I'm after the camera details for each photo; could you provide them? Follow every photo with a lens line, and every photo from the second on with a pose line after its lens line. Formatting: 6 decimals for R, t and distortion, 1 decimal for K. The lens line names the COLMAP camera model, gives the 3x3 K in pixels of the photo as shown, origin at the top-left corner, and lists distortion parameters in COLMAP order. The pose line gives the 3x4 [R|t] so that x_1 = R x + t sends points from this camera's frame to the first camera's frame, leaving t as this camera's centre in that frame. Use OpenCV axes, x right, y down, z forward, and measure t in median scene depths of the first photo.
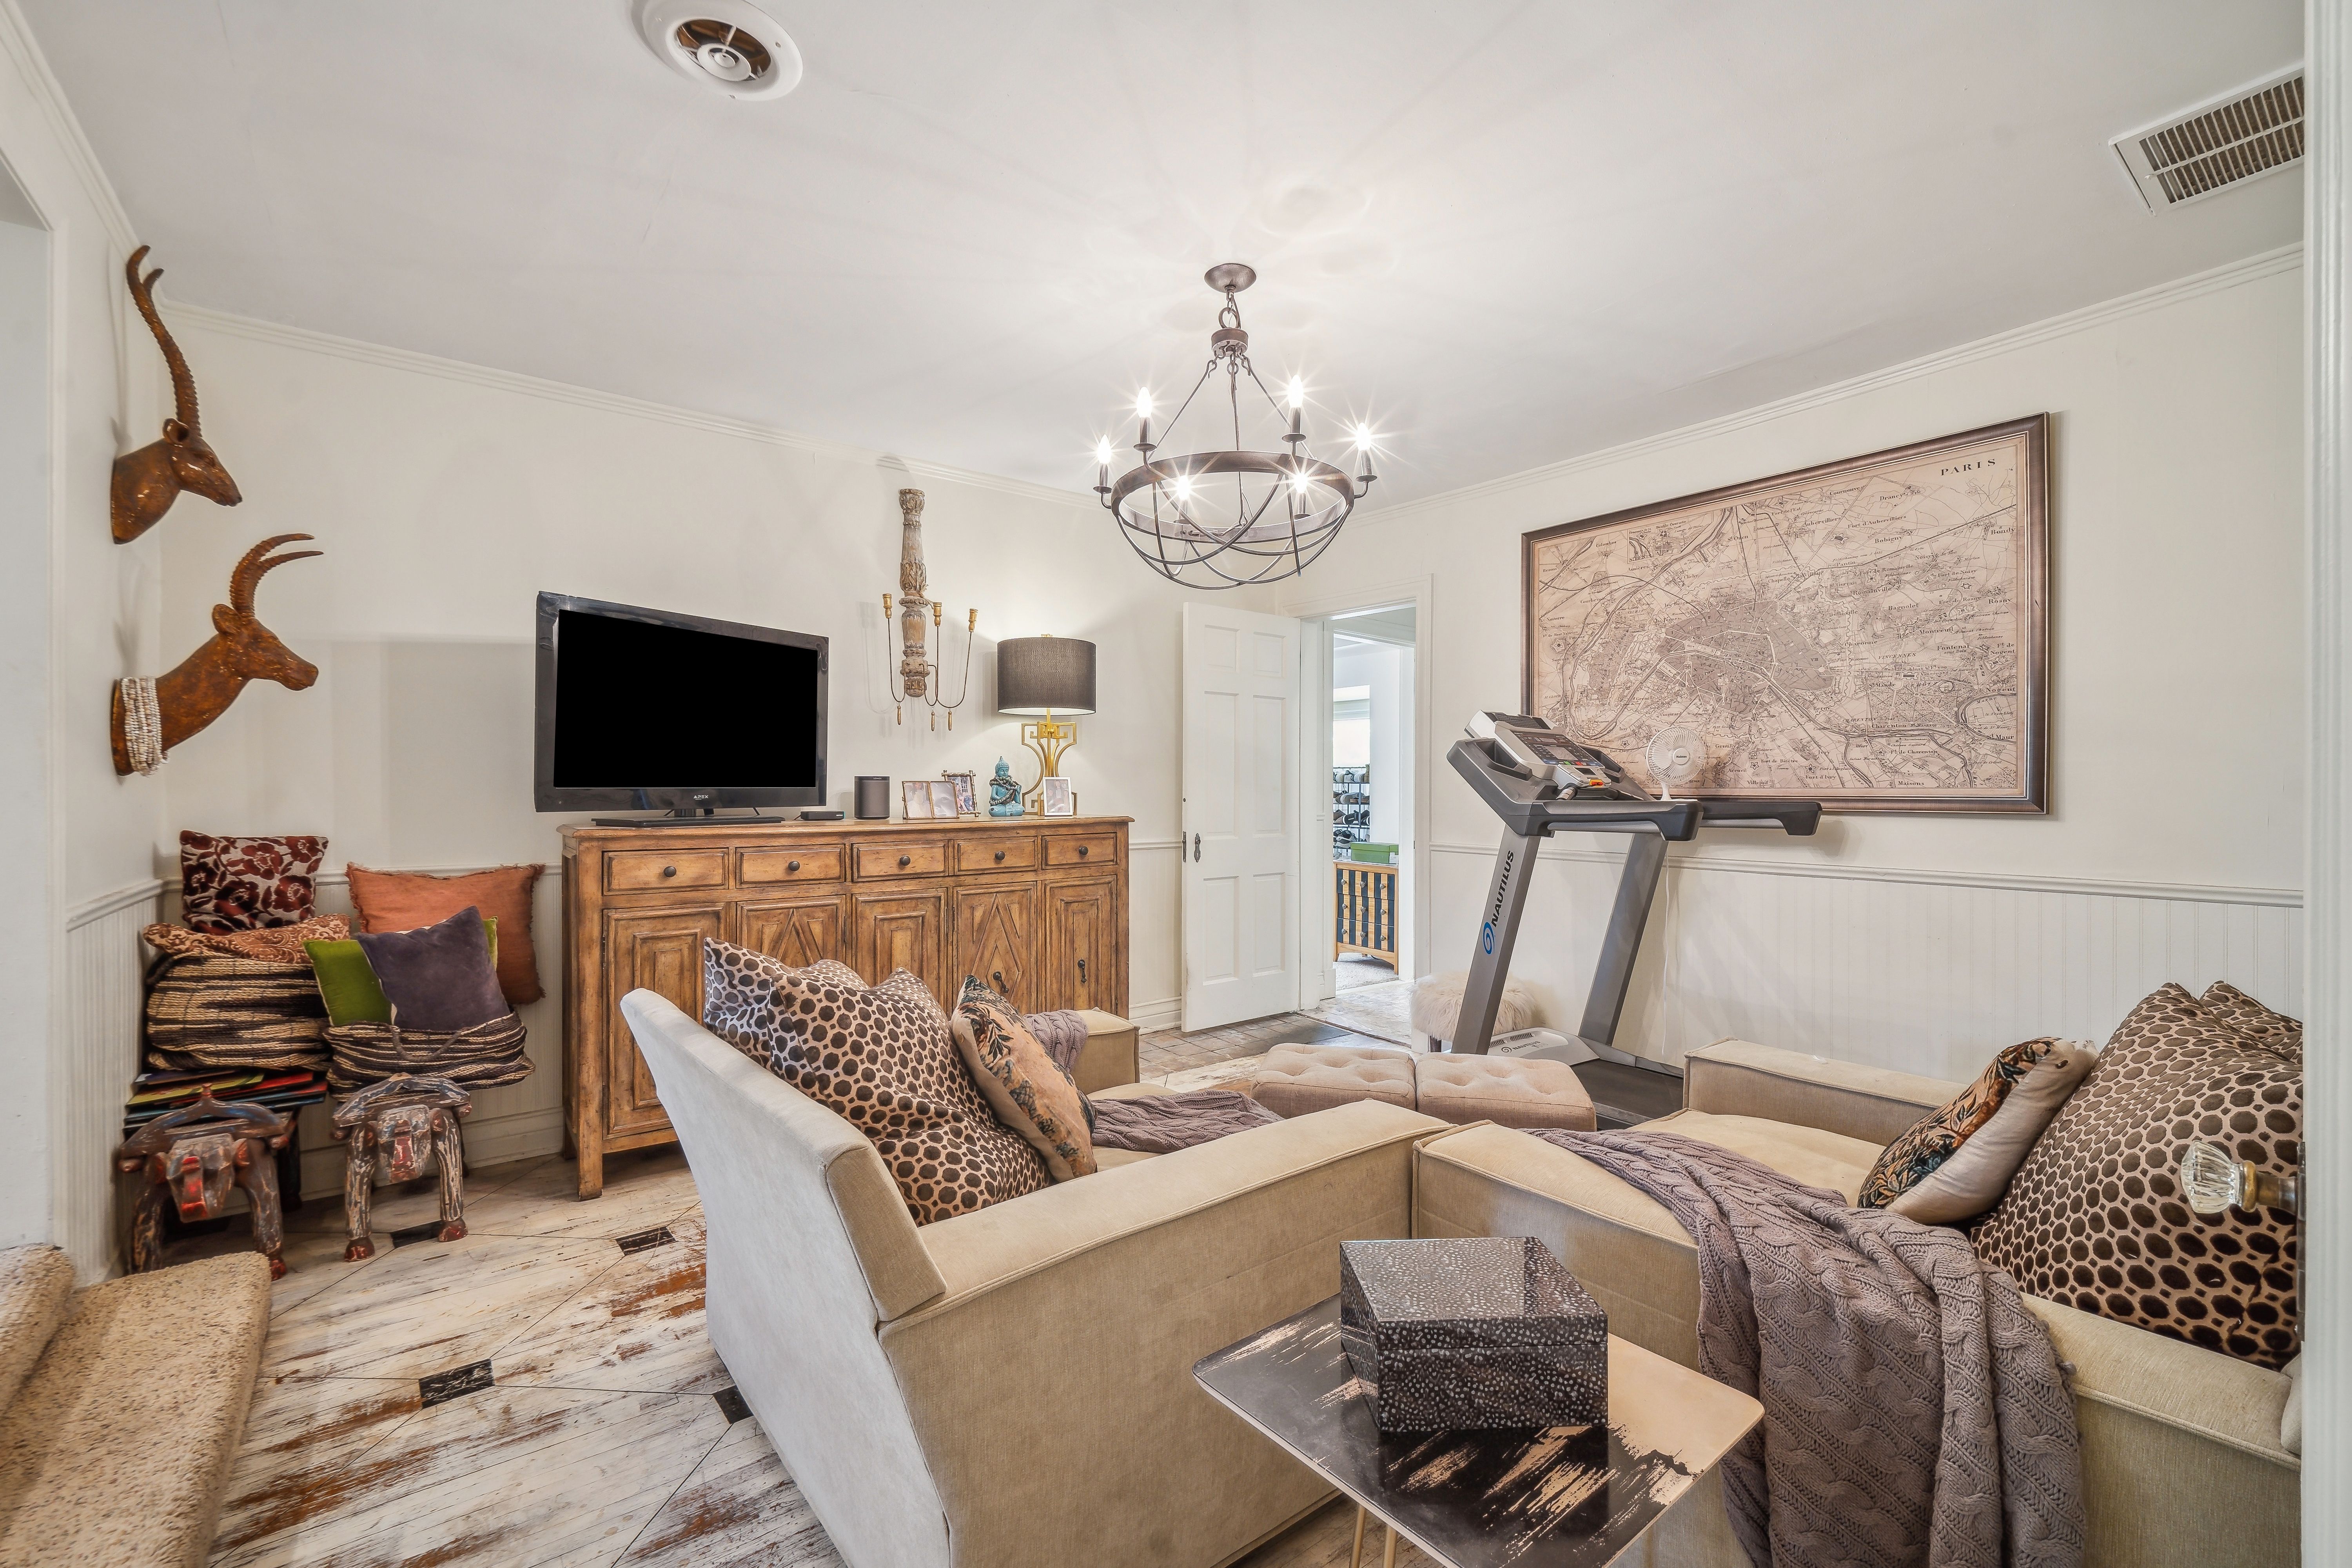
lens RADIAL K [[991.3, 0, 1189.8], [0, 991.3, 793.2], [0, 0, 1]] dist [0.008620, -0.001132]
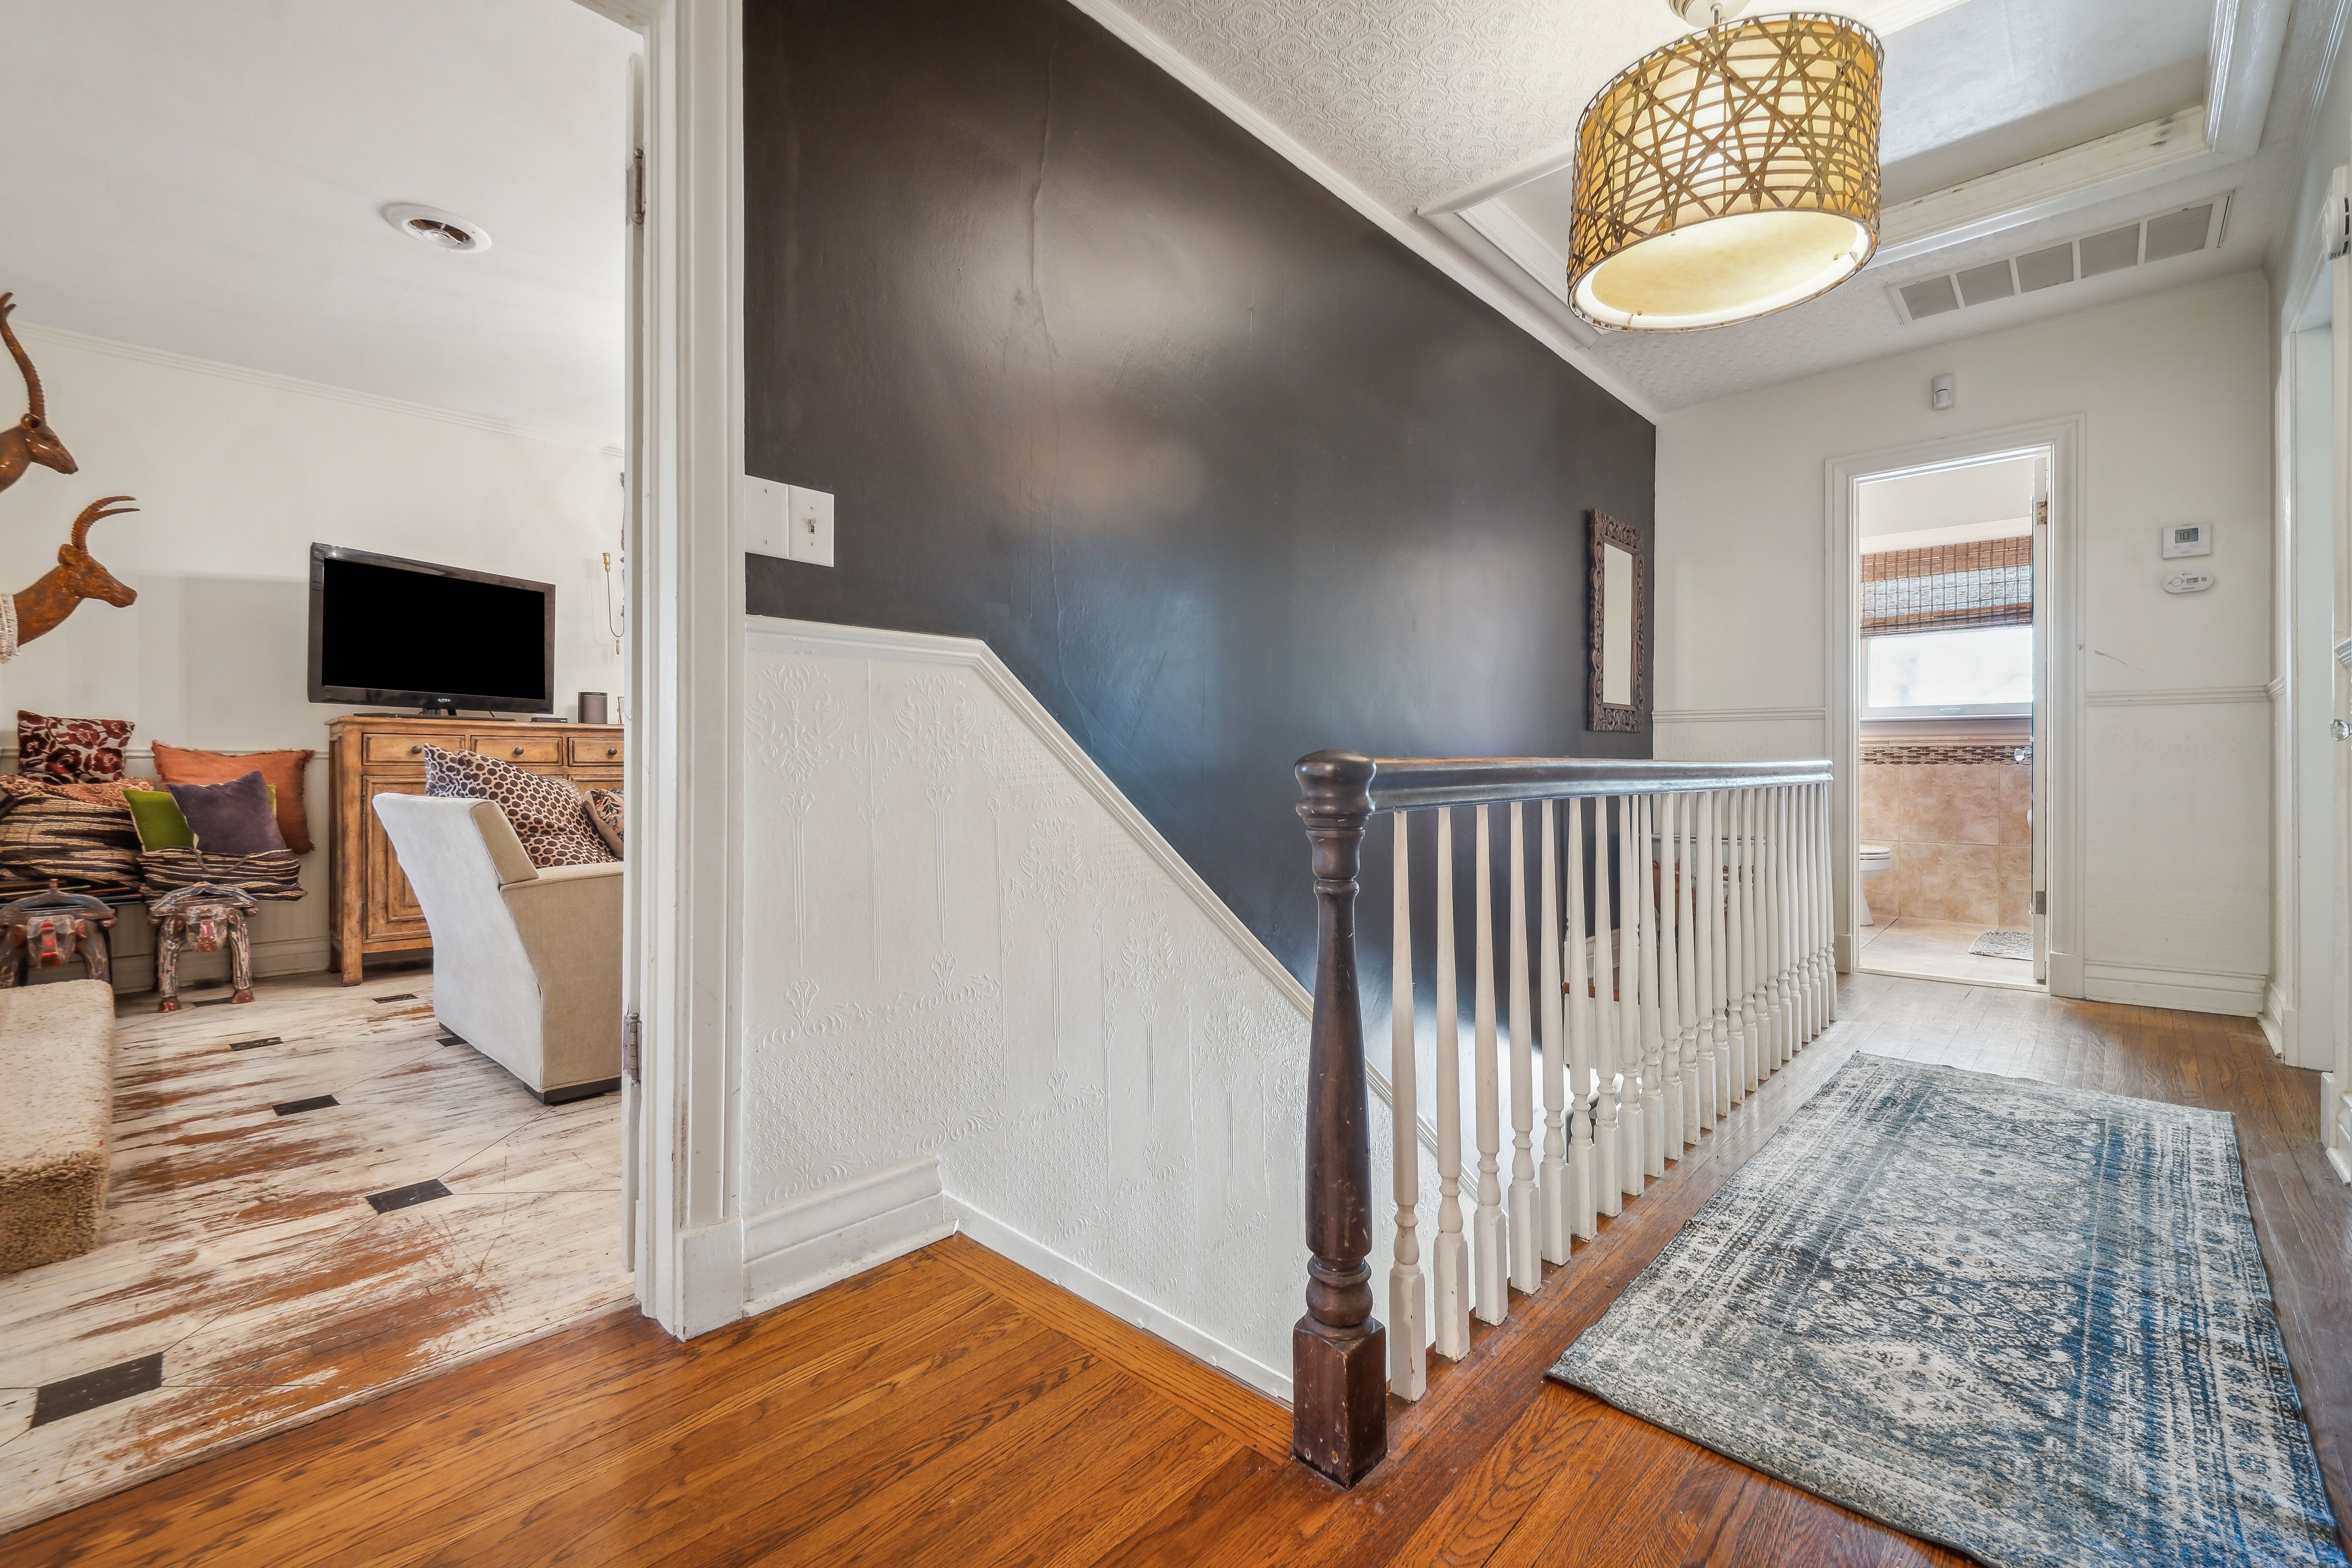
lens RADIAL K [[991.3, 0, 1165.9], [0, 991.3, 765.3], [0, 0, 1]] dist [0.008620, -0.001132]
pose [[0.990232, -0.000741, 0.139428, 0.341917], [0.001705, 0.999975, -0.006791, 0.123537], [-0.139419, 0.006962, 0.990209, -0.558986]]
